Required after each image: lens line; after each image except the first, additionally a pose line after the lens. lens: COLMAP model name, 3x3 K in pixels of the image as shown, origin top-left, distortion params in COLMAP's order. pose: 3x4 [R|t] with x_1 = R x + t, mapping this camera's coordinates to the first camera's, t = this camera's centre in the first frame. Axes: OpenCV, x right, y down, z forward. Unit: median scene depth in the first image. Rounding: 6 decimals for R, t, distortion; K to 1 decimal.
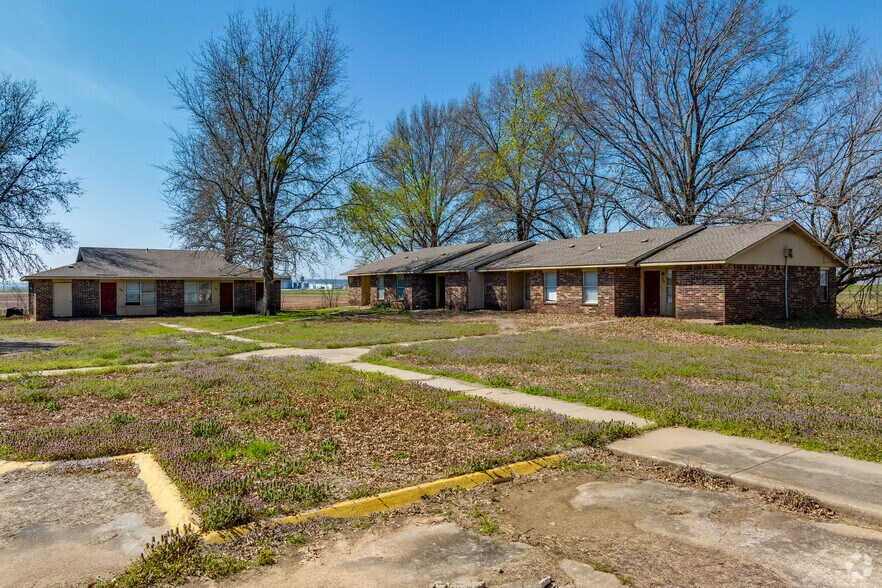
lens RADIAL K [[633.0, 0, 437.8], [0, 633.0, 291.5], [0, 0, 1]] dist [-0.026143, 0.004566]
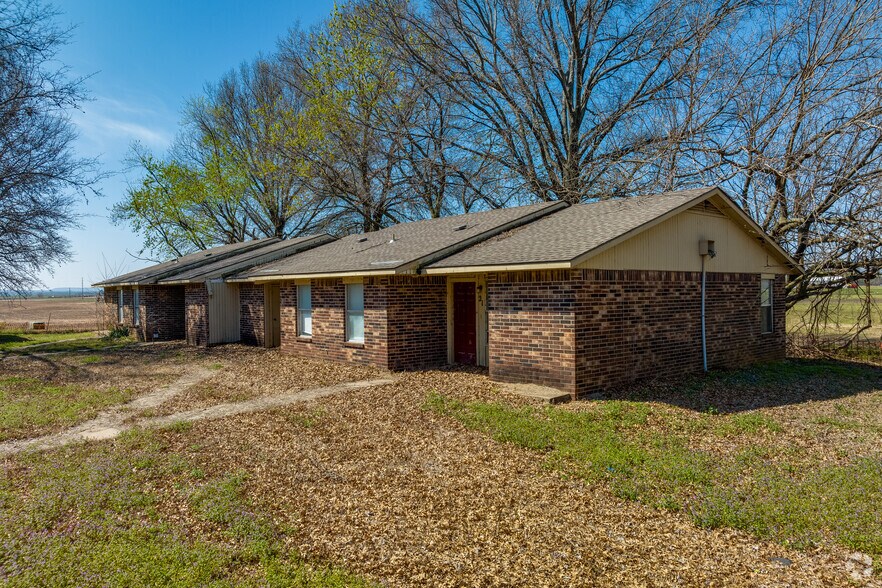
lens RADIAL K [[633.0, 0, 437.9], [0, 633.0, 295.5], [0, 0, 1]] dist [-0.026143, 0.004566]
pose [[0.995217, -0.005099, 0.097560, 0.268538], [0.005164, 0.999987, -0.000413, -0.021455], [-0.097557, 0.000915, 0.995230, 0.472711]]
